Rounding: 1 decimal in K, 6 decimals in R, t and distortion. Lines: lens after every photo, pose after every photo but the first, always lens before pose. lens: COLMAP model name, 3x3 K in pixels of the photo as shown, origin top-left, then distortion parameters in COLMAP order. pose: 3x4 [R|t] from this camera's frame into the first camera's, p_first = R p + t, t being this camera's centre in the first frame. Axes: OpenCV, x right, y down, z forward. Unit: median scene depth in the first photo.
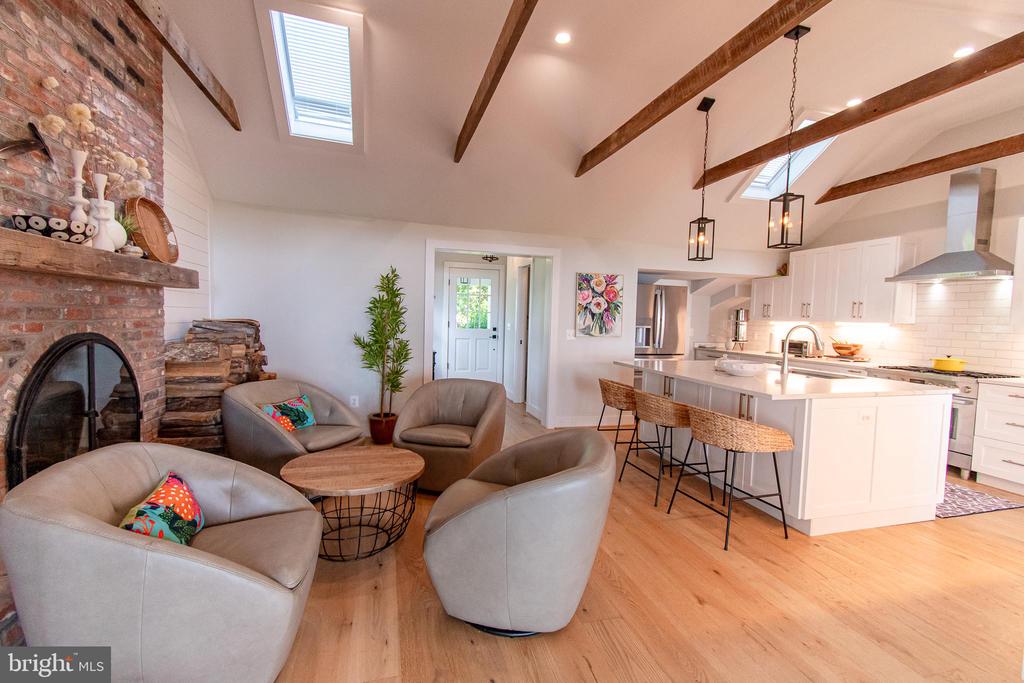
lens RADIAL K [[447.8, 0, 512.0], [0, 447.8, 341.5], [0, 0, 1]] dist [0.001725, 0.000227]
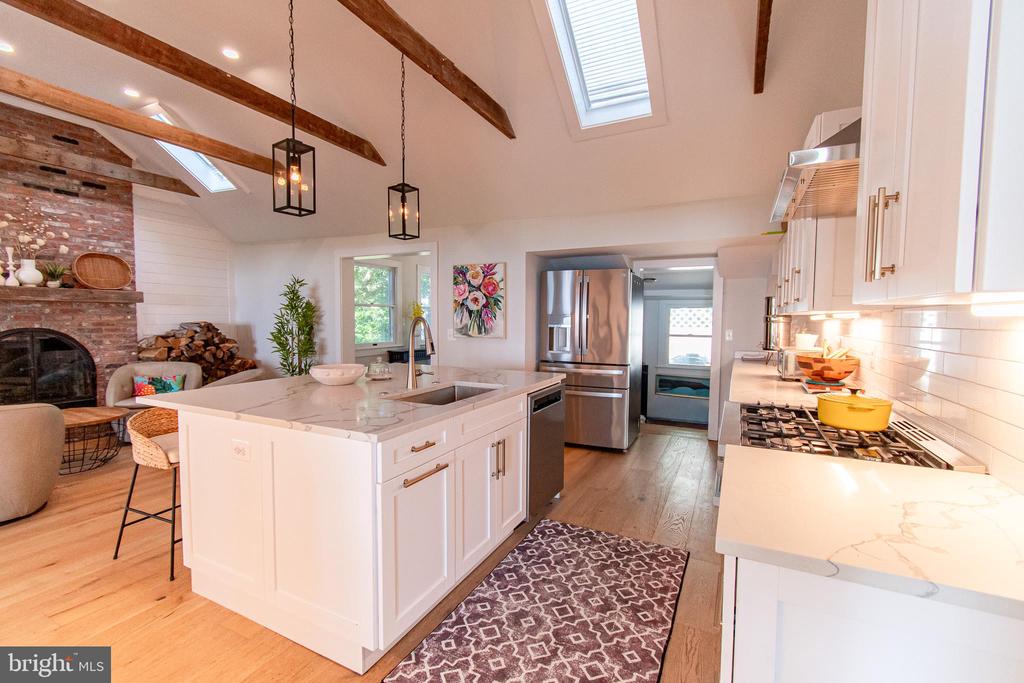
lens RADIAL K [[447.8, 0, 512.0], [0, 447.8, 341.5], [0, 0, 1]] dist [0.001725, 0.000227]
pose [[0.737048, 0.016237, -0.675646, 0.827581], [-0.024432, 0.999698, -0.002628, -0.002446], [0.675399, 0.018444, 0.737222, 0.415914]]
